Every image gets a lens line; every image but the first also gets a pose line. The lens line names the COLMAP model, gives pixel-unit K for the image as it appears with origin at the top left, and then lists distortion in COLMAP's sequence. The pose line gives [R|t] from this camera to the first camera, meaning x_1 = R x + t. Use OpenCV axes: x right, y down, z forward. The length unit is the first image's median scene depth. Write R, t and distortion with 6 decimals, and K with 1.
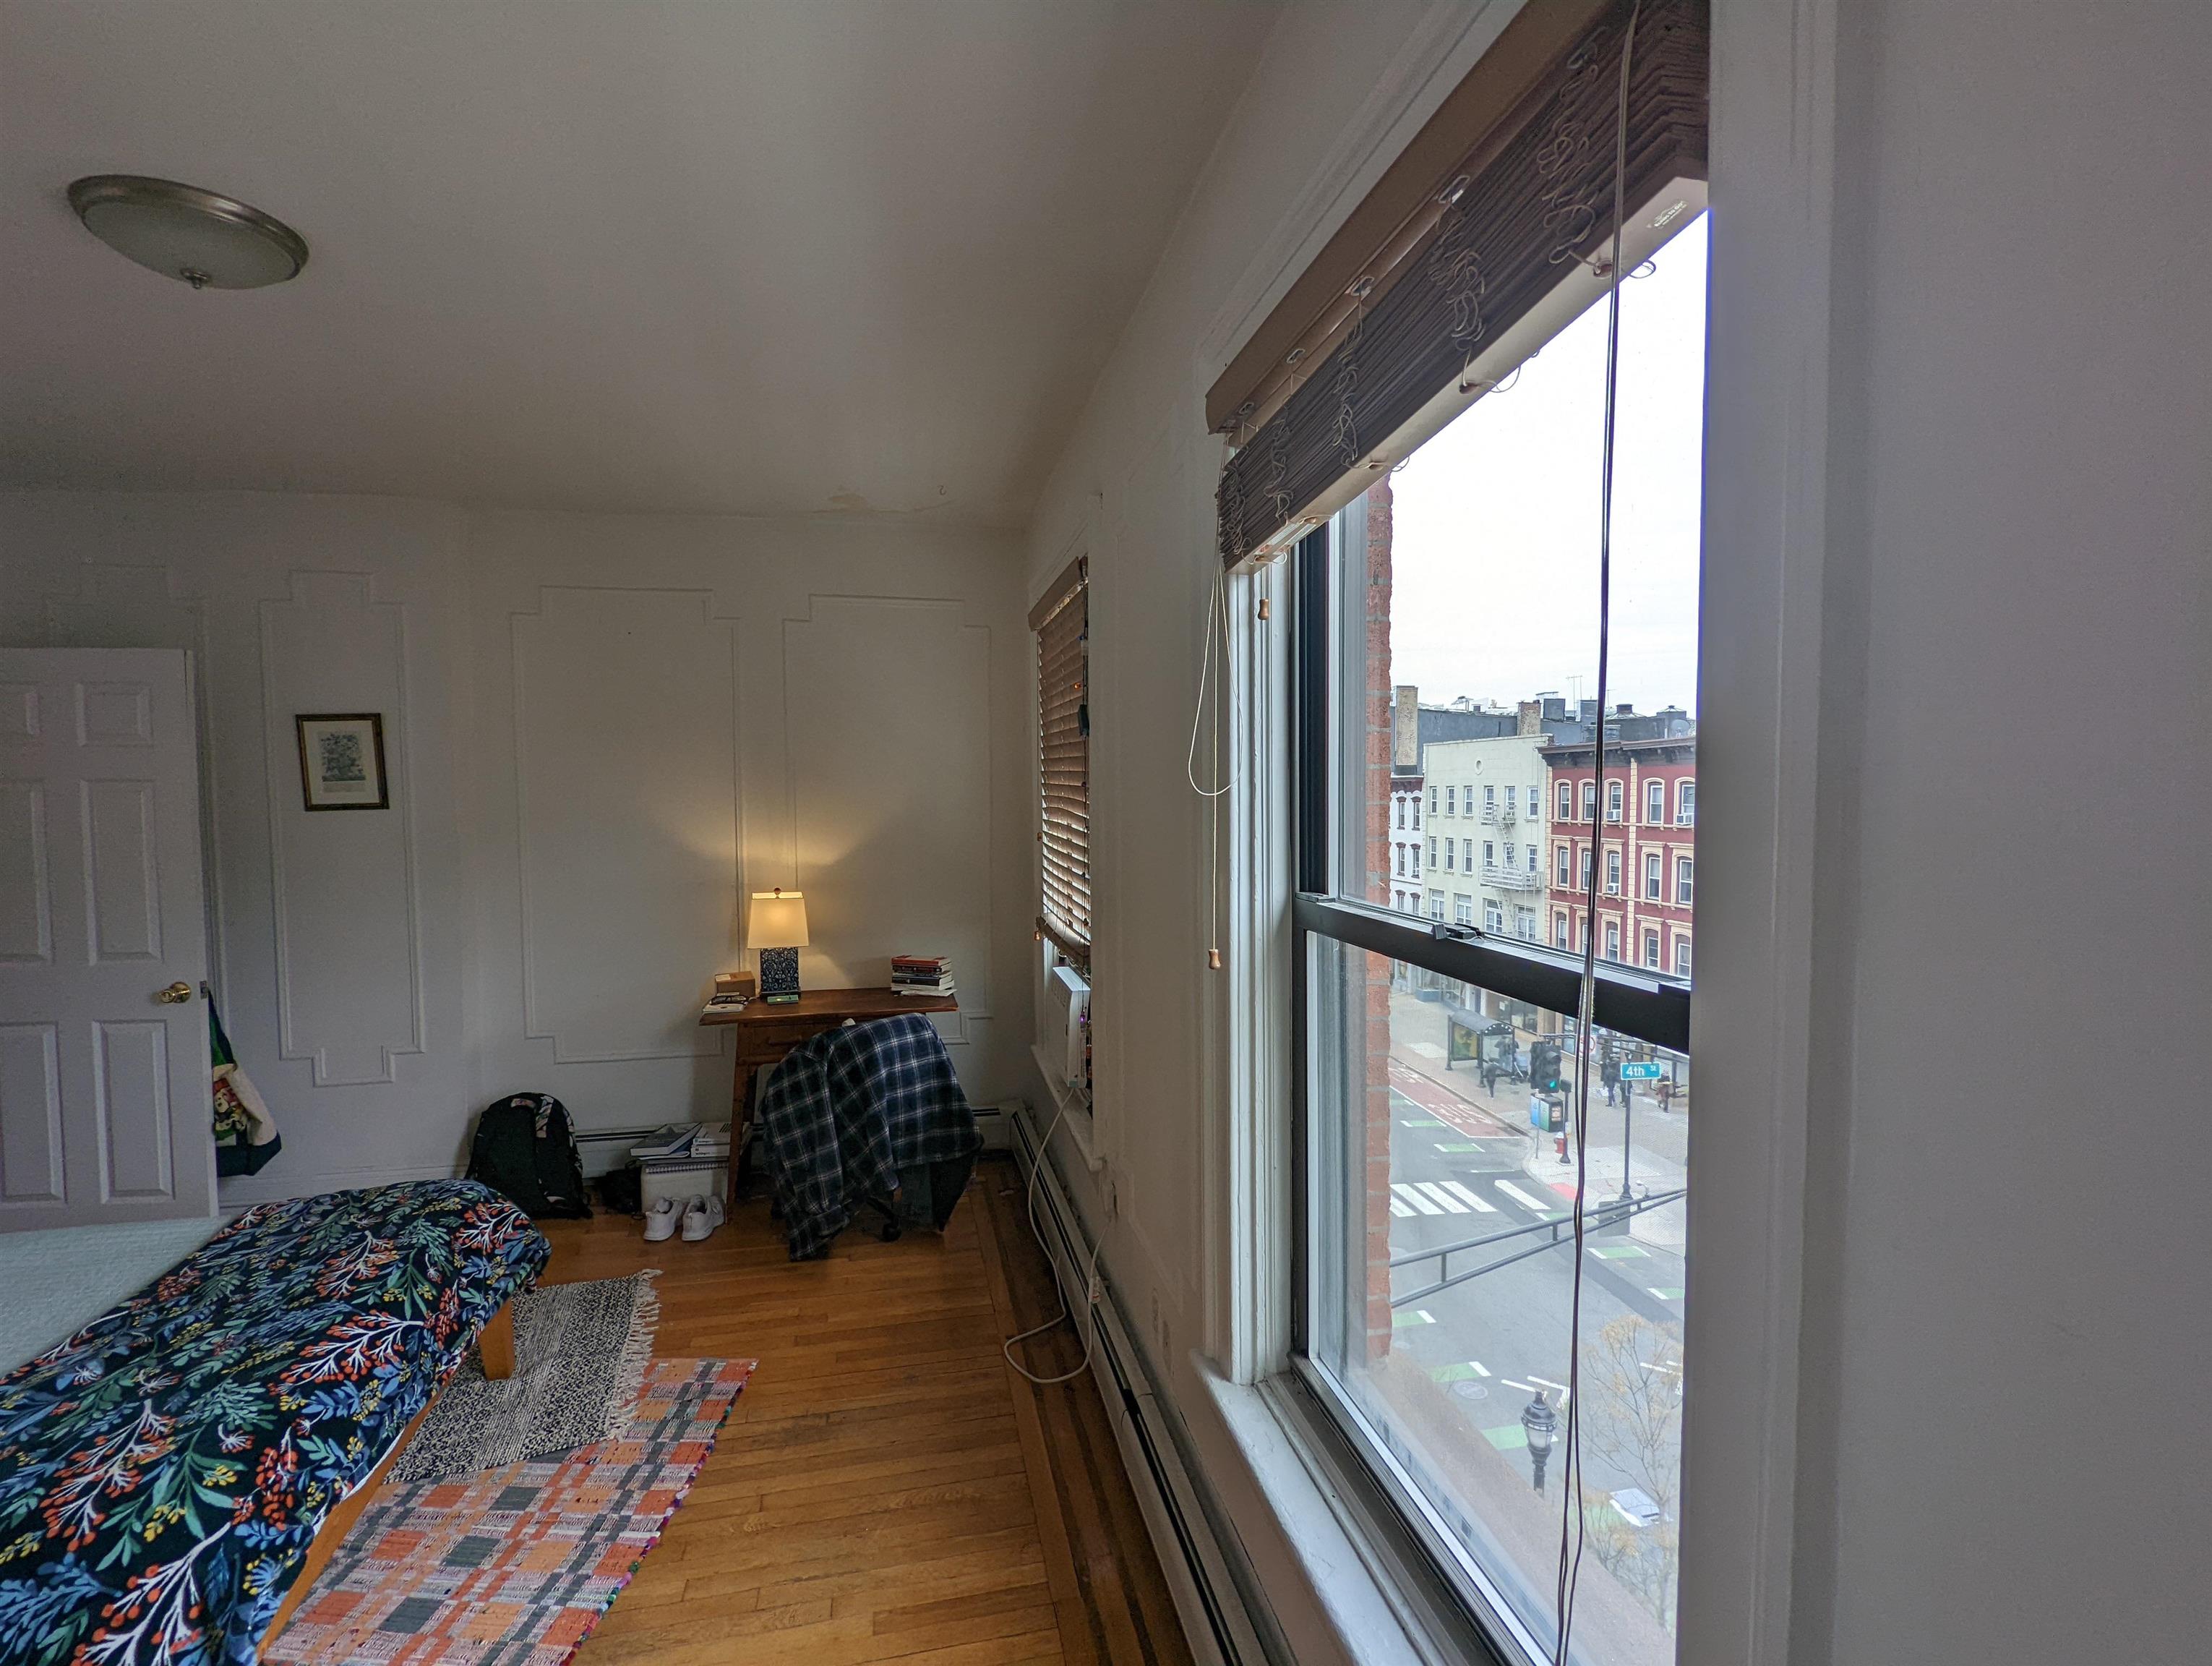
lens RADIAL K [[1059.0, 0, 1107.4], [0, 1059.0, 842.8], [0, 0, 1]] dist [-0.003135, 0.001584]
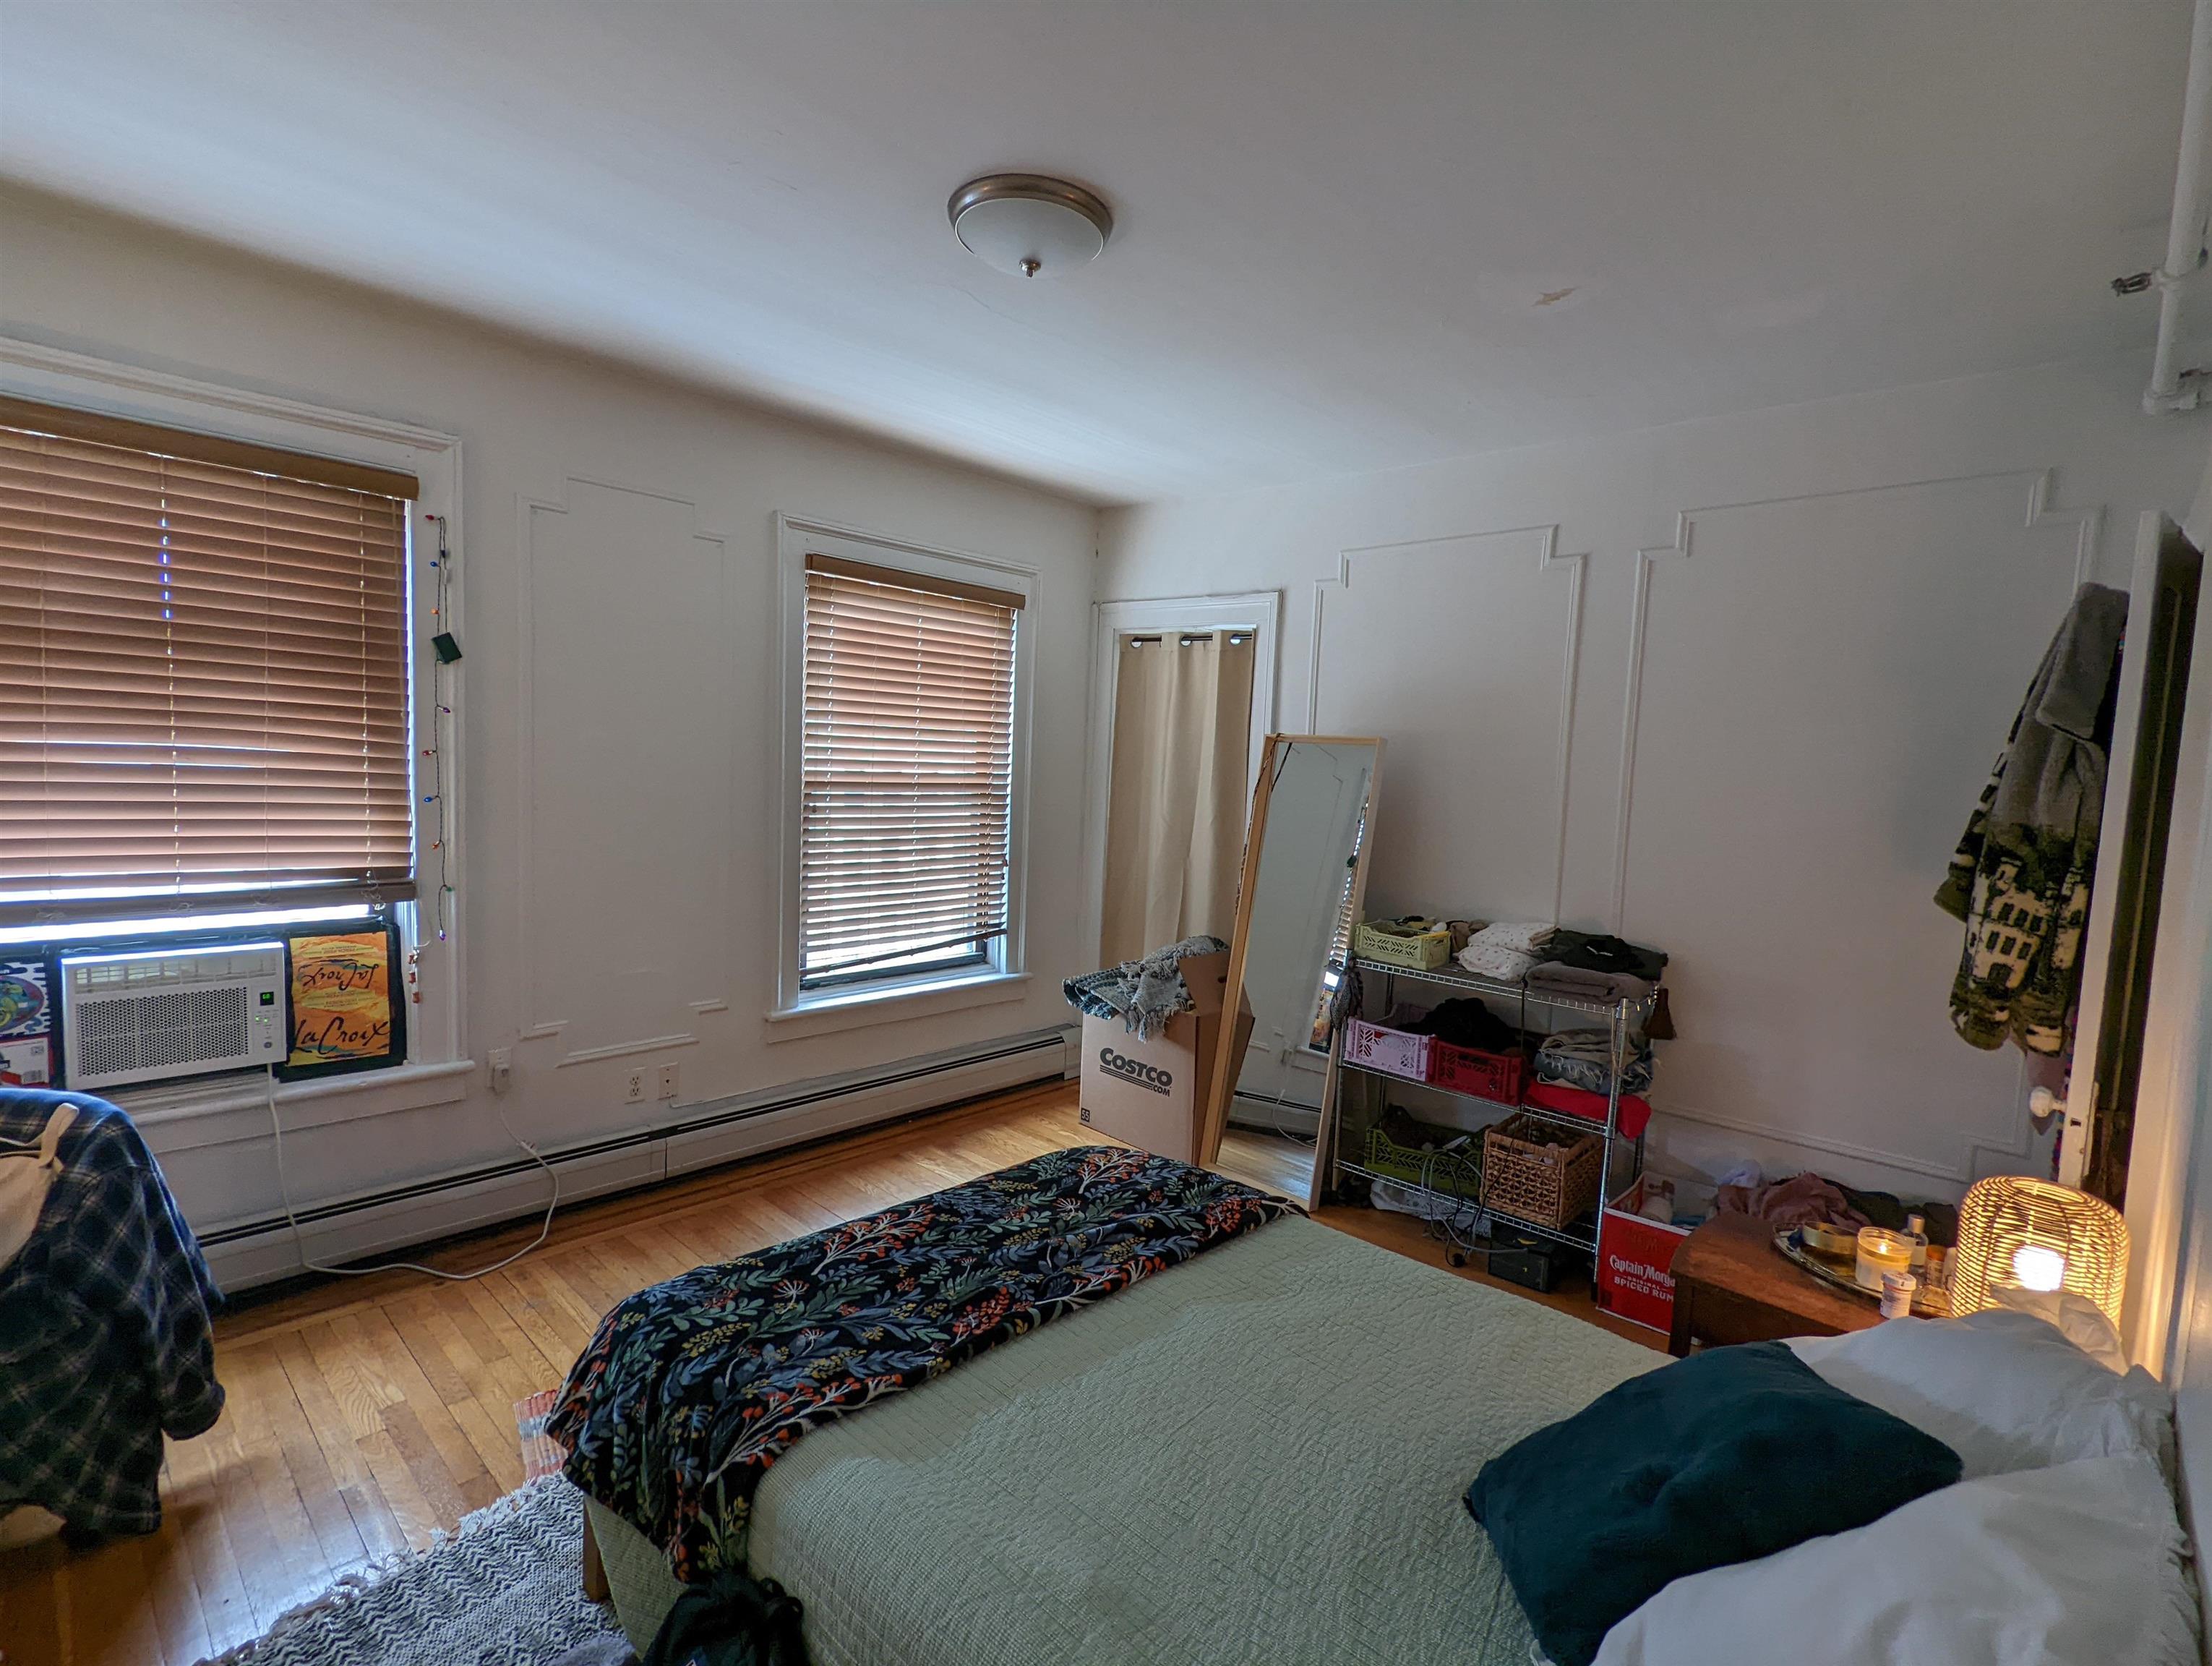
lens RADIAL K [[1059.0, 0, 1123.7], [0, 1059.0, 837.0], [0, 0, 1]] dist [-0.003135, 0.001584]
pose [[-0.596808, -0.083558, 0.798022, -1.372405], [0.000570, 0.994519, 0.104558, -0.039316], [-0.802384, 0.062856, -0.593489, 1.200013]]
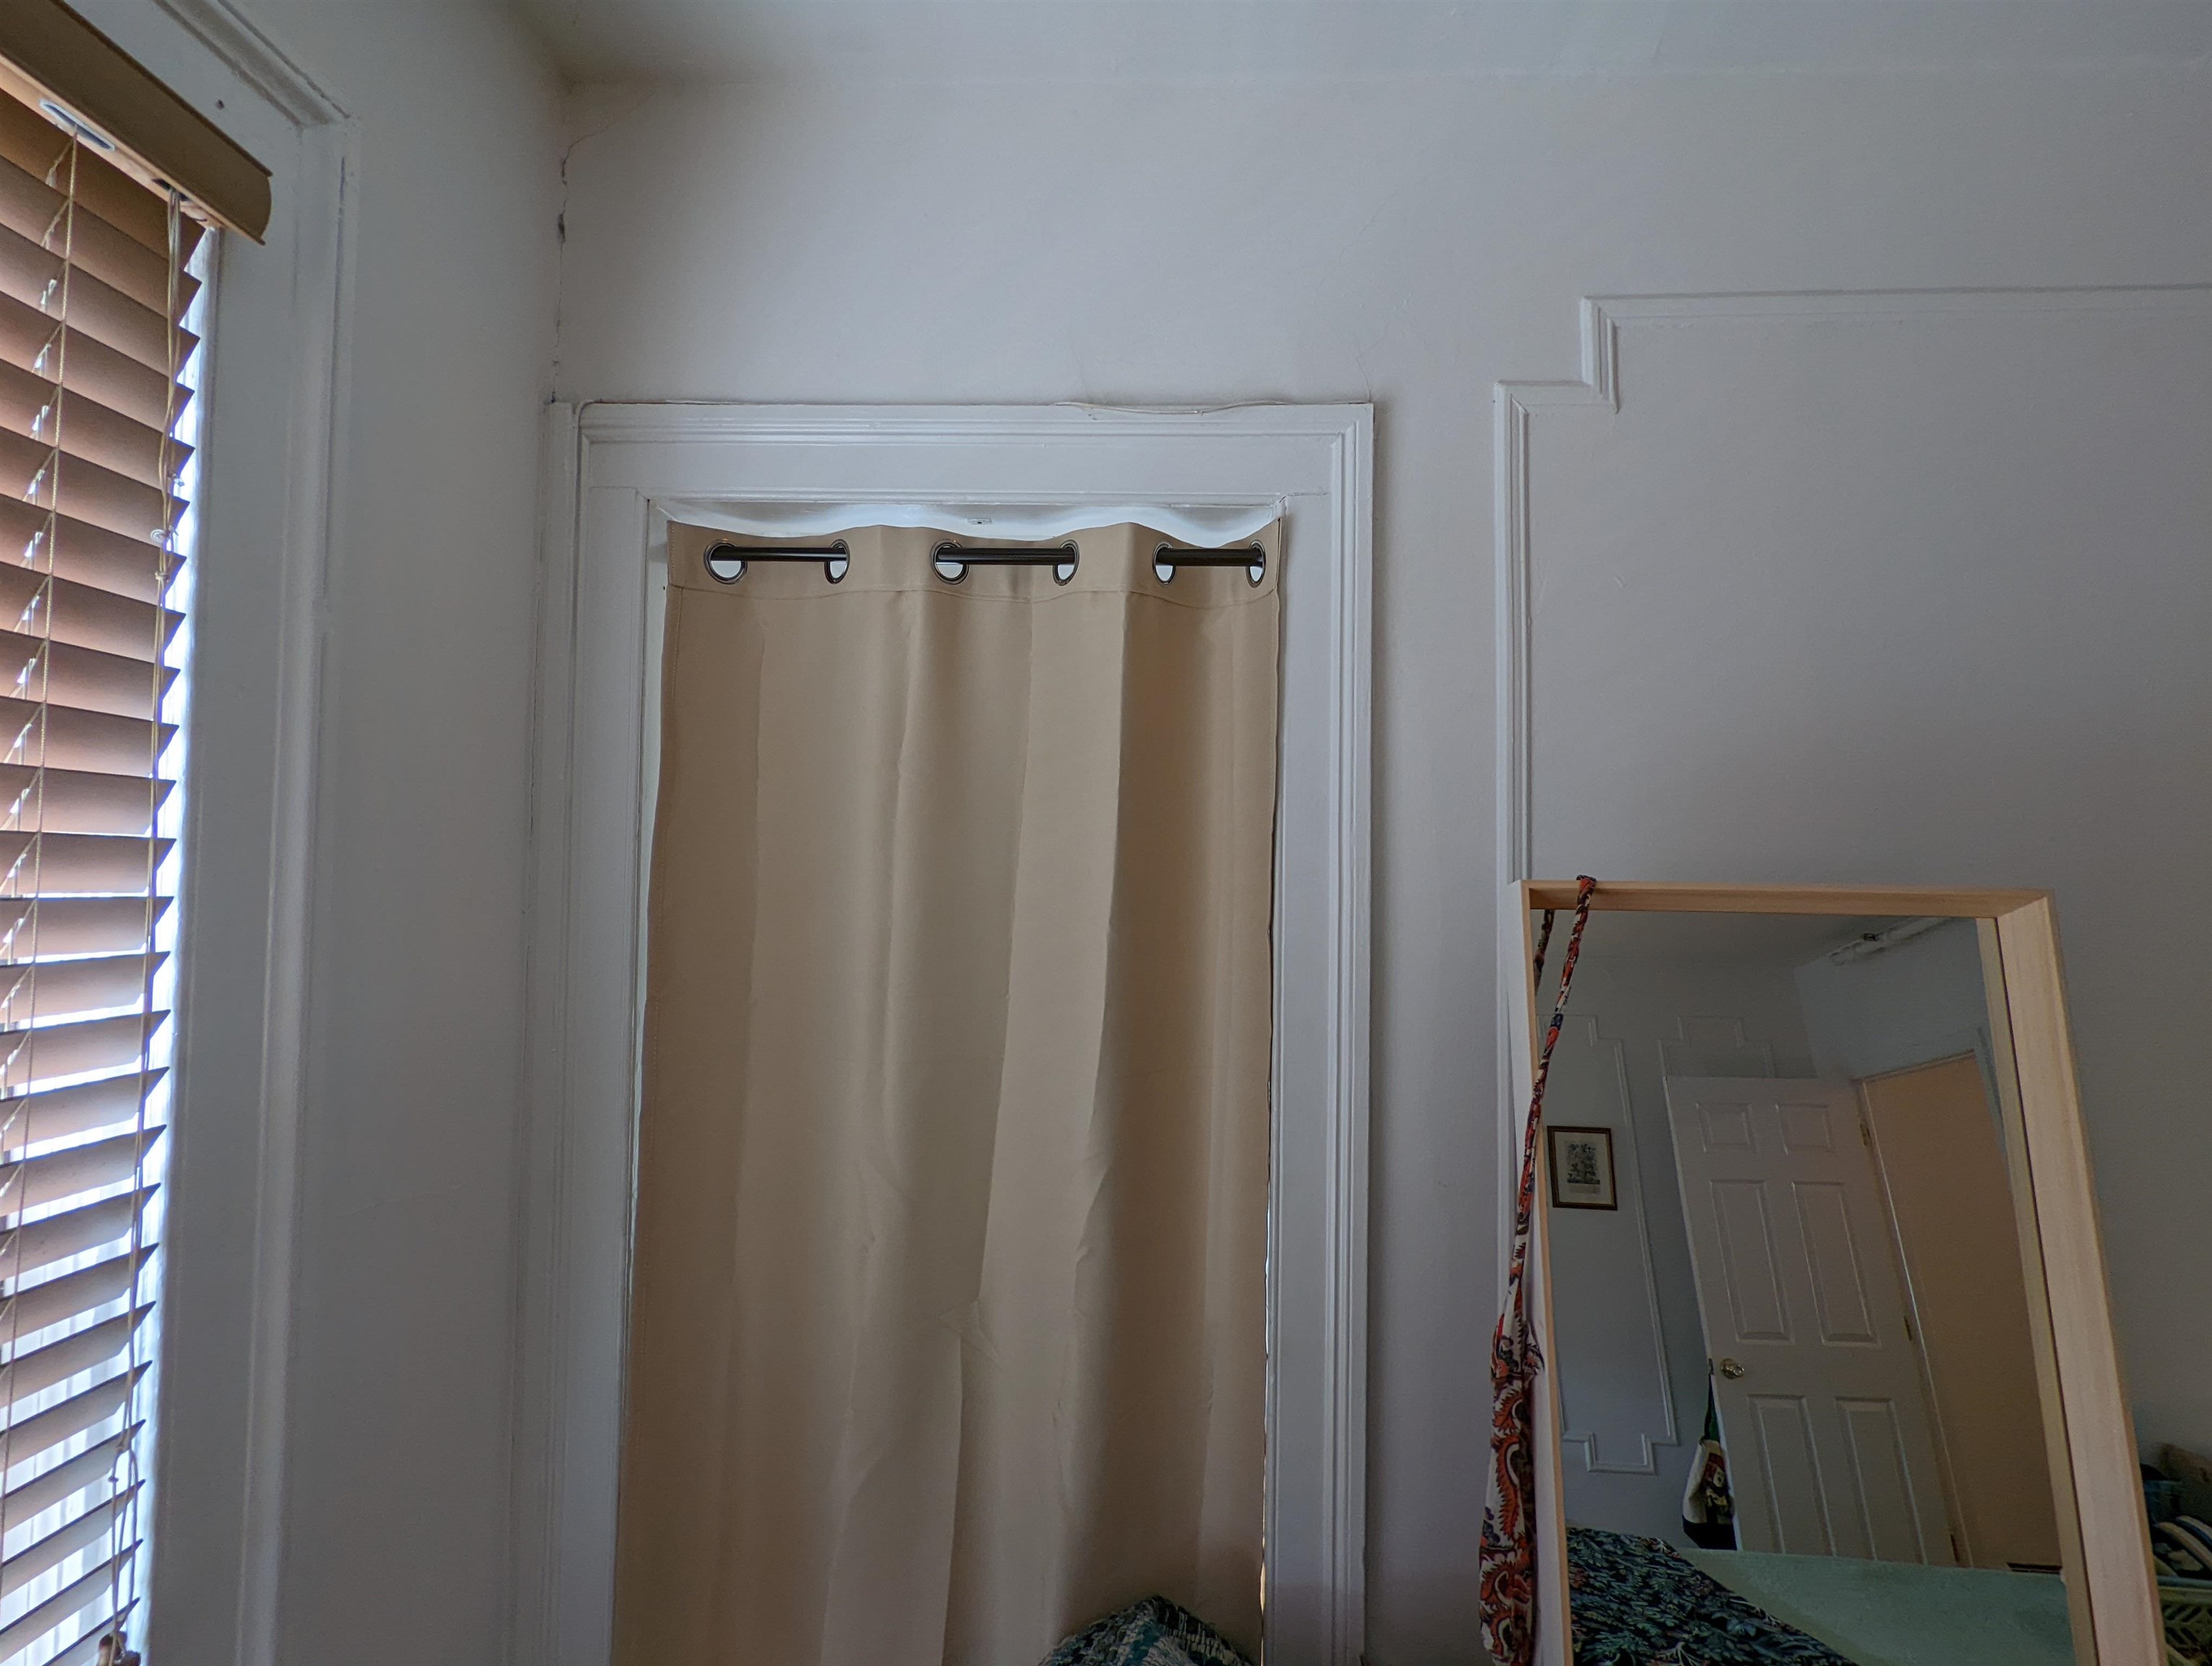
lens RADIAL K [[1059.0, 0, 1112.5], [0, 1059.0, 845.4], [0, 0, 1]] dist [-0.003135, 0.001584]
pose [[-0.971635, 0.003753, 0.236455, -0.829486], [0.004655, 0.999984, 0.003257, -0.040392], [-0.236439, 0.004265, -0.971637, 0.894083]]
